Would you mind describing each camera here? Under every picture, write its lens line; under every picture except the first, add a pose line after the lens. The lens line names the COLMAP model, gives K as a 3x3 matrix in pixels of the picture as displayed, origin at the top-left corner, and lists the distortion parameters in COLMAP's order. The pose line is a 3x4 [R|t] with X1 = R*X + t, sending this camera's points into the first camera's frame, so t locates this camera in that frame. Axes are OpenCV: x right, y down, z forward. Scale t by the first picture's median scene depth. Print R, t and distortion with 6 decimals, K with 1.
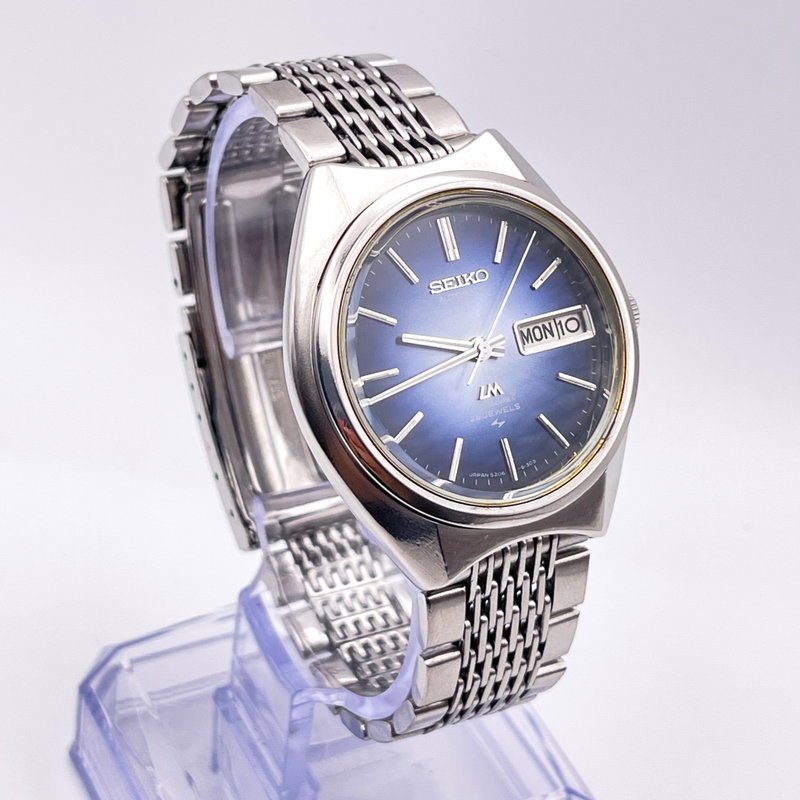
lens RADIAL K [[2335.4, 0, 402.8], [0, 2335.4, 395.3], [0, 0, 1]] dist [0.358769, 0.000000]
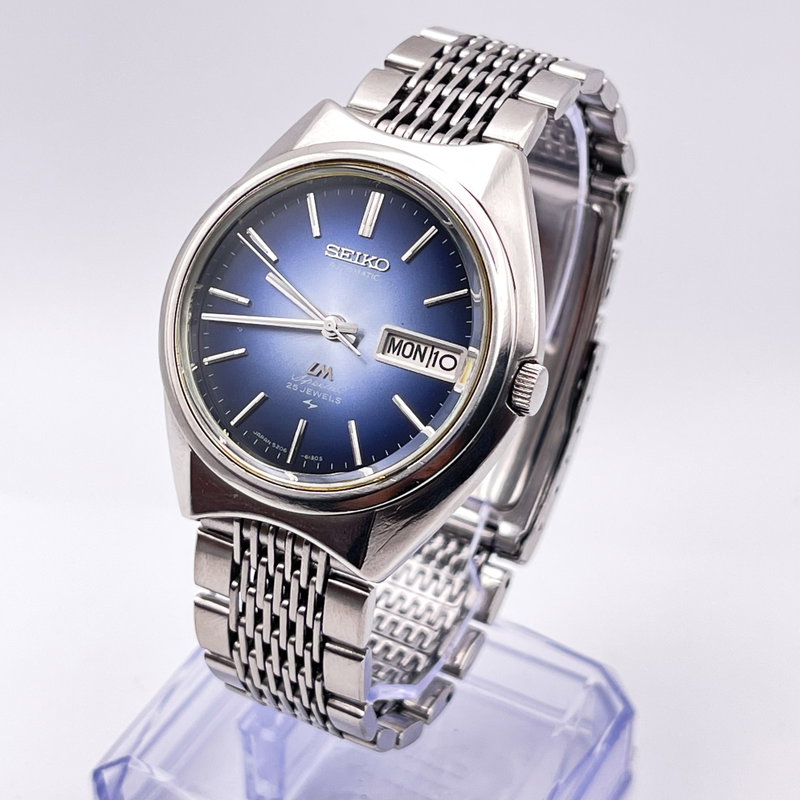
lens RADIAL K [[2335.4, 0, 399.9], [0, 2335.4, 401.1], [0, 0, 1]] dist [0.358769, 0.000000]
pose [[0.570862, 0.423742, -0.703250, 0.693916], [-0.473367, 0.869703, 0.139783, -0.132448], [0.670851, 0.253099, 0.697066, 0.339963]]
